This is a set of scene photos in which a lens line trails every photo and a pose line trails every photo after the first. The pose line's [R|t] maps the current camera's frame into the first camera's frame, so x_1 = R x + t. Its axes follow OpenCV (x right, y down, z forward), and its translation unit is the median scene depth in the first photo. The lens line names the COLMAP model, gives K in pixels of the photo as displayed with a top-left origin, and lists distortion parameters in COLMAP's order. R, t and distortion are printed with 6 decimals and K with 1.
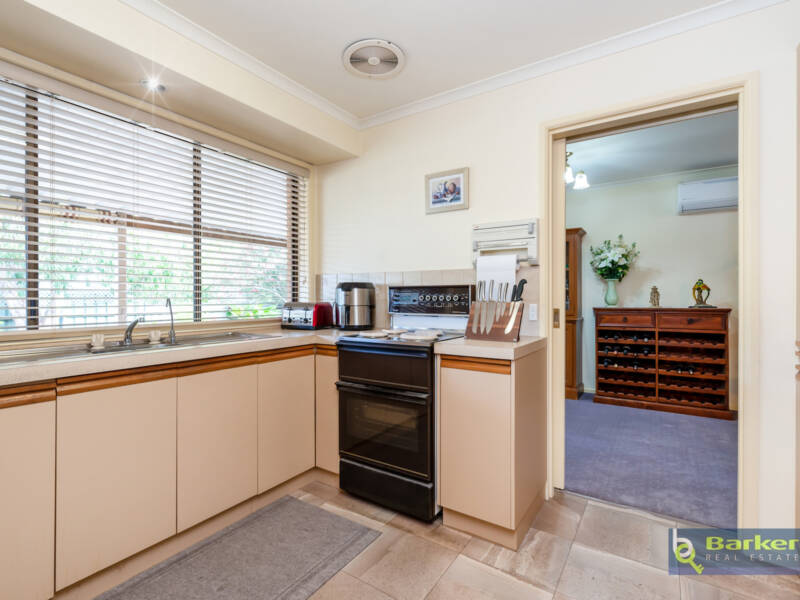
lens RADIAL K [[390.5, 0, 400.0], [0, 390.5, 300.0], [0, 0, 1]] dist [-0.000302, -0.000057]
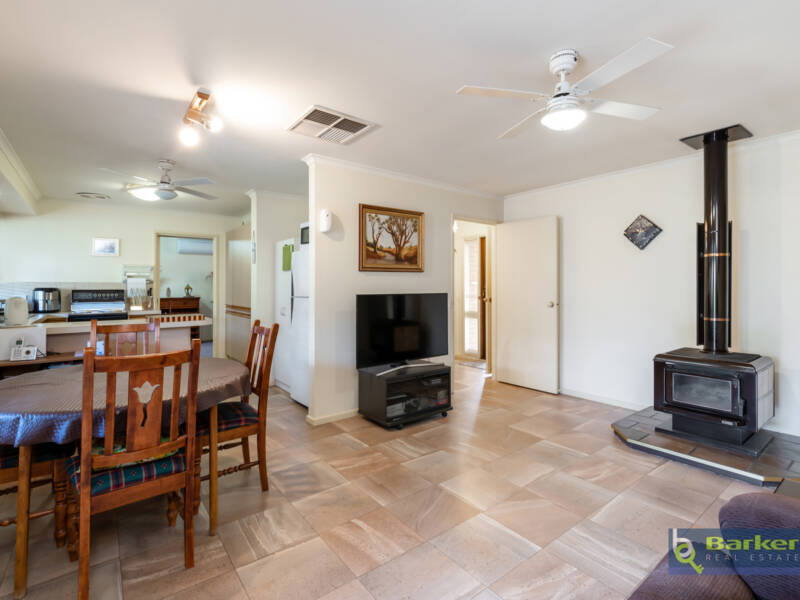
lens RADIAL K [[390.5, 0, 400.0], [0, 390.5, 300.0], [0, 0, 1]] dist [-0.000302, -0.000057]
pose [[0.317268, -0.029436, 0.947879, -1.439469], [0.006244, 0.999561, 0.028951, -0.030791], [-0.948315, -0.003267, 0.317313, -1.275176]]
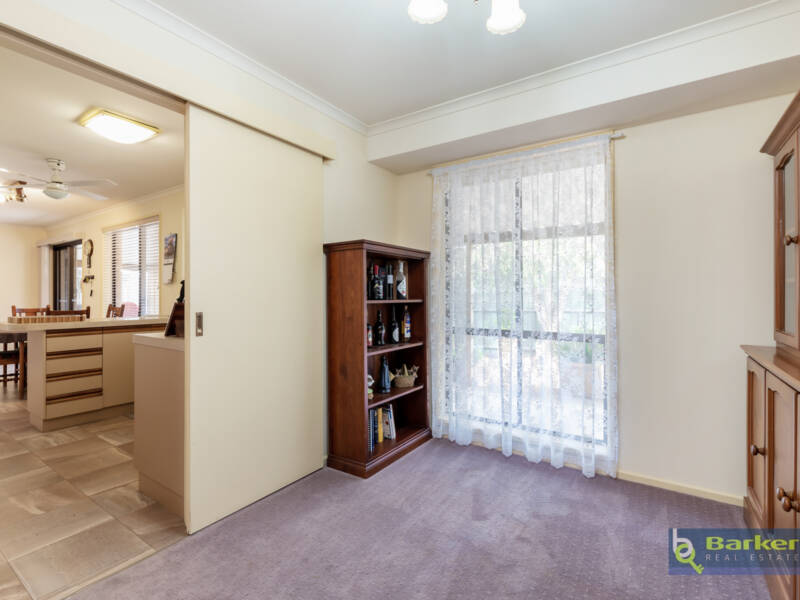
lens RADIAL K [[390.5, 0, 400.0], [0, 390.5, 300.0], [0, 0, 1]] dist [-0.000302, -0.000057]
pose [[-0.012021, 0.008472, -0.999892, 1.078566], [-0.003083, 0.999959, 0.008510, -0.013638], [0.999923, 0.003185, -0.011995, 1.274317]]
